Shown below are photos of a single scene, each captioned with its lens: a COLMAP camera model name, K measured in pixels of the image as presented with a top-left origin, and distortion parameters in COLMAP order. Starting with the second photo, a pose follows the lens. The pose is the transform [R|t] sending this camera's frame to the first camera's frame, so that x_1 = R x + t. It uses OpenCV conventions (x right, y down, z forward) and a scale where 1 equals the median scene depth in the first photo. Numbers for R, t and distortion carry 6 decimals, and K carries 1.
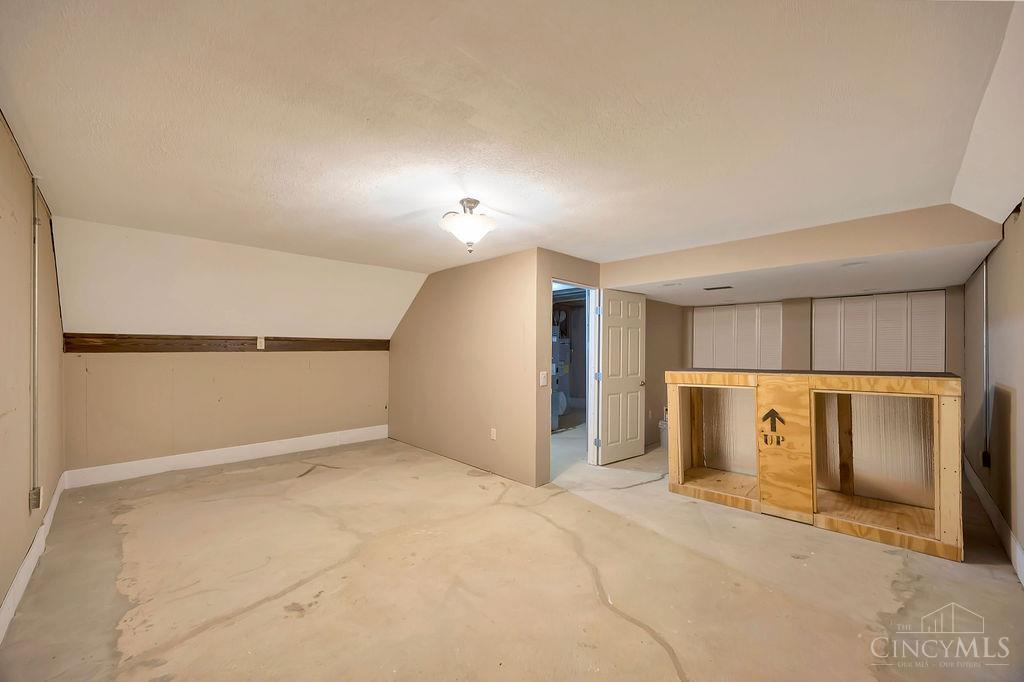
lens RADIAL K [[394.8, 0, 515.6], [0, 394.8, 346.3], [0, 0, 1]] dist [0.000885, 0.000247]
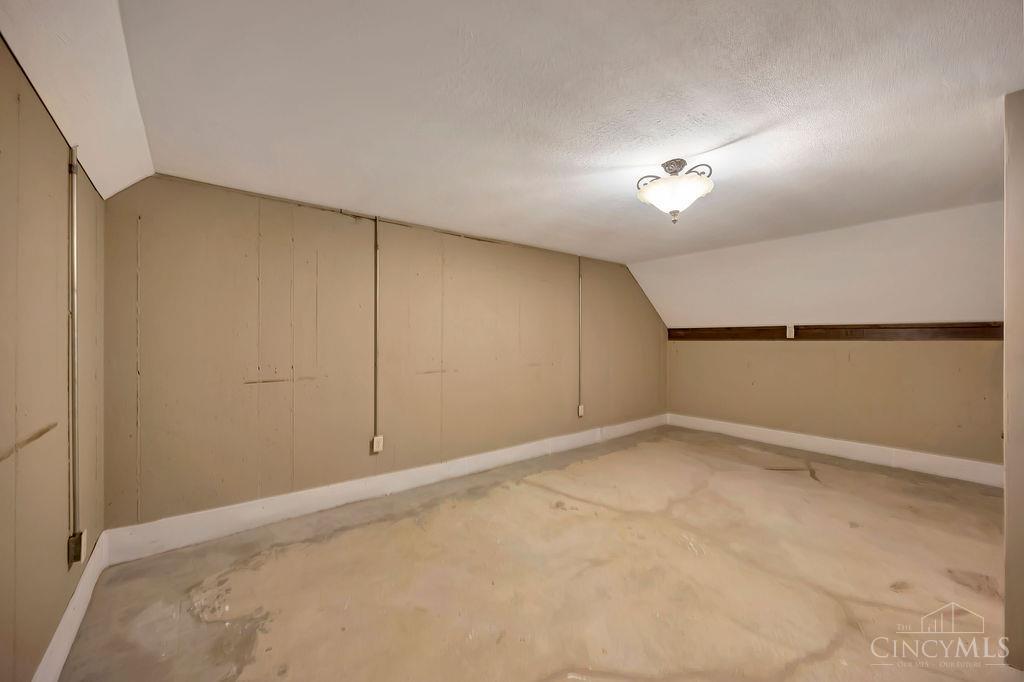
lens RADIAL K [[394.8, 0, 514.2], [0, 394.8, 338.6], [0, 0, 1]] dist [0.000885, 0.000247]
pose [[-0.100478, 0.002050, -0.994937, 0.528568], [0.006736, 0.999976, 0.001380, 0.003667], [0.994917, -0.006563, -0.100489, 0.517813]]
